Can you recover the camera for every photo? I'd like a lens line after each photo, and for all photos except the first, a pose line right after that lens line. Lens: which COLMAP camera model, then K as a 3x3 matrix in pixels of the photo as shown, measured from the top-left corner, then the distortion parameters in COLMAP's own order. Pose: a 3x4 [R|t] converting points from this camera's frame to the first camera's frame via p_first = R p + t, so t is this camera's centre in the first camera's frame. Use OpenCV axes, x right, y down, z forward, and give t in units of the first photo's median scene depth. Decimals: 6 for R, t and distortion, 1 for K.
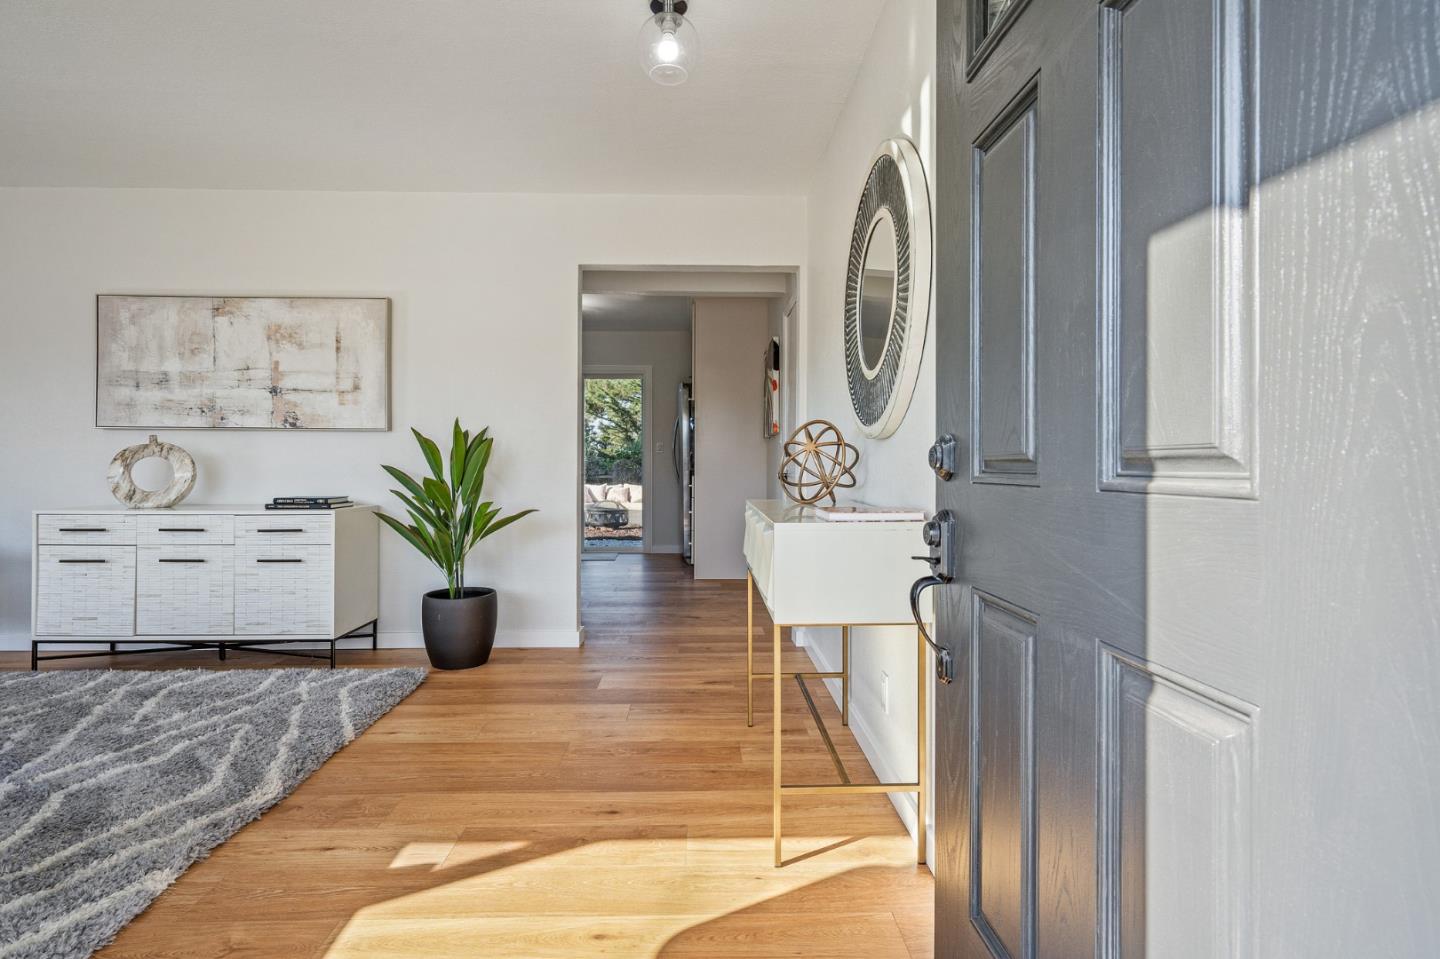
lens RADIAL K [[708.7, 0, 713.5], [0, 708.7, 458.9], [0, 0, 1]] dist [0.001451, 0.000109]
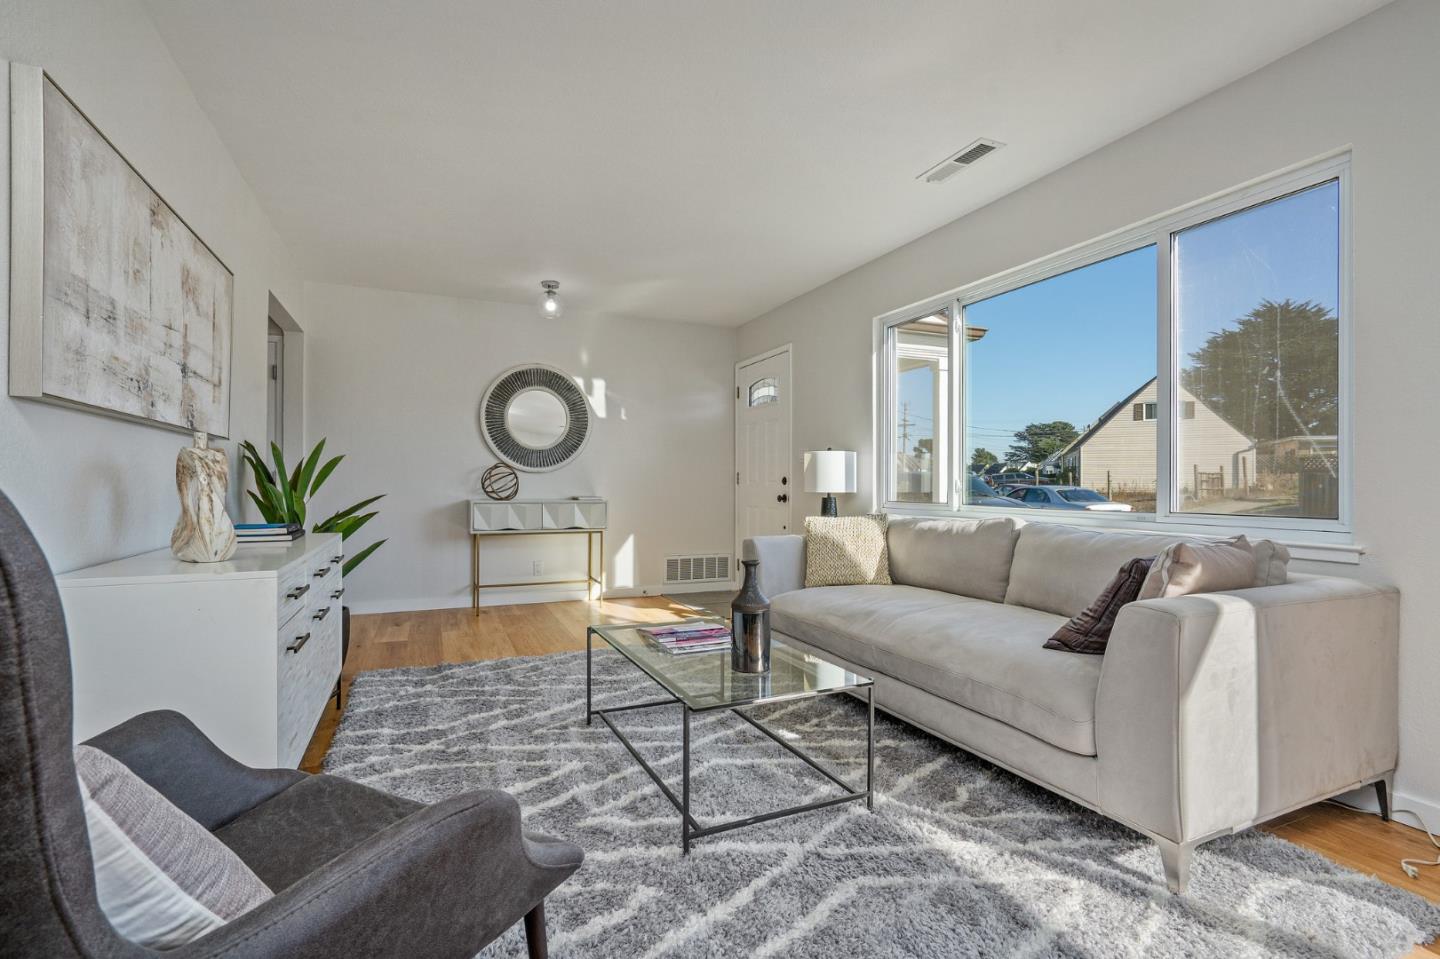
lens RADIAL K [[654.8, 0, 717.9], [0, 654.8, 475.7], [0, 0, 1]] dist [-0.006628, 0.003335]
pose [[-0.375488, 0.007871, 0.926794, -1.358641], [-0.001868, 0.999955, -0.009249, 0.004667], [-0.926825, -0.005204, -0.375457, 0.777420]]
